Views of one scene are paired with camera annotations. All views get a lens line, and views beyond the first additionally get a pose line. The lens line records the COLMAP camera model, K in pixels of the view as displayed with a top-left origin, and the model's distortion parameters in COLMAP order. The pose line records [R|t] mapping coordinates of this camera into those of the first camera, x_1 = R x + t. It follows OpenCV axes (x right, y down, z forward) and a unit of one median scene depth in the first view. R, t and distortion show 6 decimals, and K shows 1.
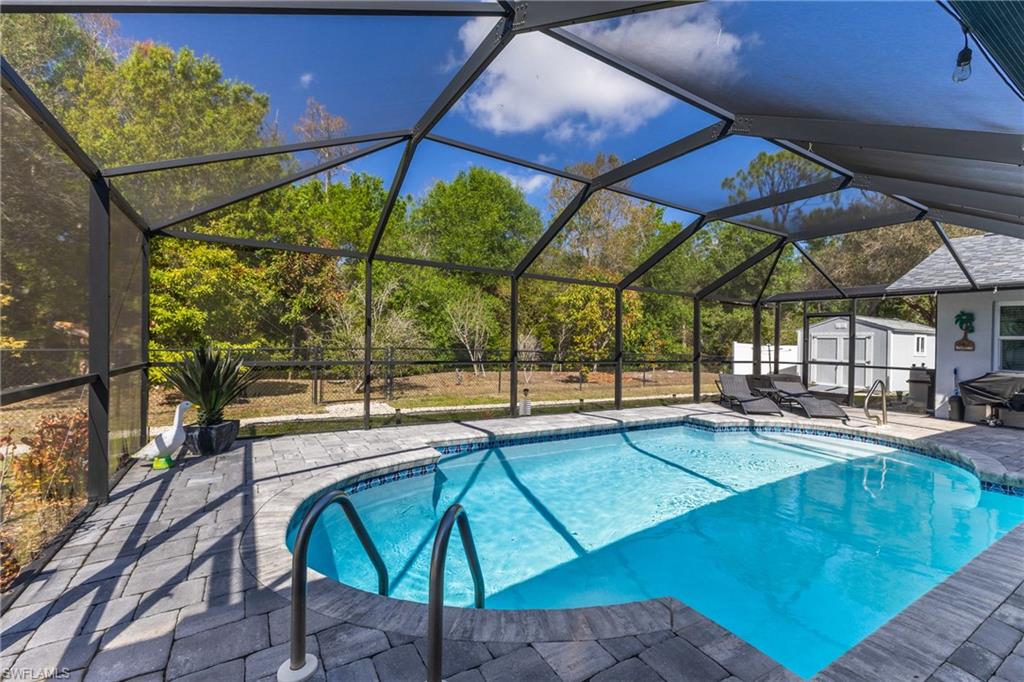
lens RADIAL K [[432.0, 0, 512.0], [0, 432.0, 341.0], [0, 0, 1]] dist [-0.001061, -0.000064]
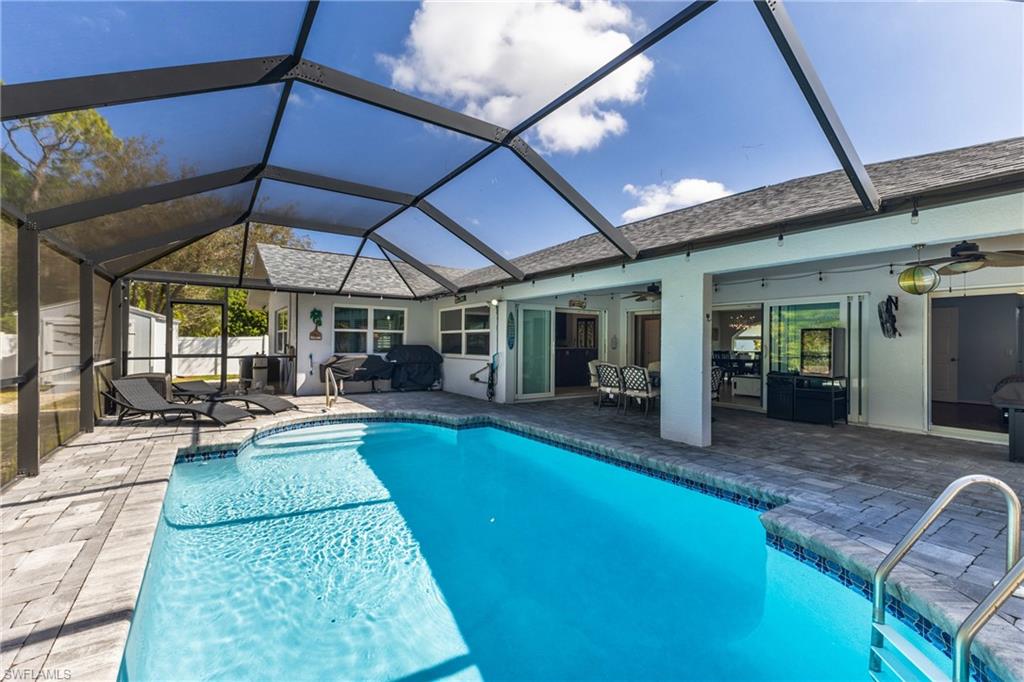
lens RADIAL K [[432.0, 0, 512.0], [0, 432.0, 341.0], [0, 0, 1]] dist [-0.001061, -0.000064]
pose [[-0.090029, -0.016564, 0.995801, -0.263809], [-0.016011, 0.999757, 0.015182, -0.002762], [-0.995810, -0.014577, -0.090272, 0.528046]]
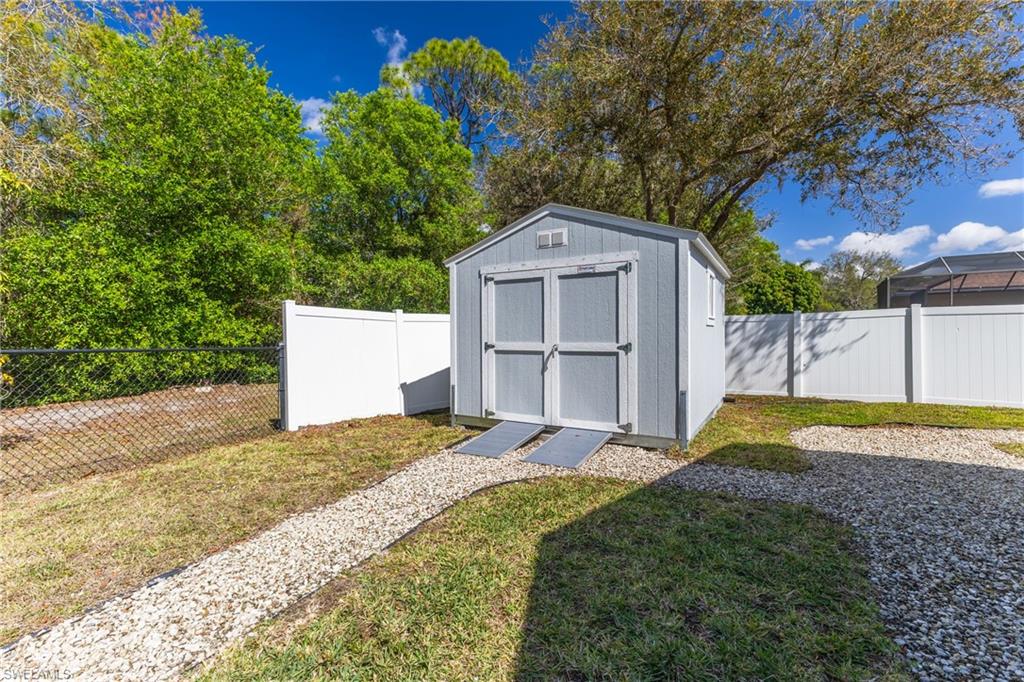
lens RADIAL K [[432.0, 0, 512.0], [0, 432.0, 341.0], [0, 0, 1]] dist [-0.001061, -0.000064]
pose [[0.816428, -0.033853, 0.576454, 1.067376], [0.018490, 0.999301, 0.032498, 0.060268], [-0.577151, -0.015874, 0.816483, 1.464979]]
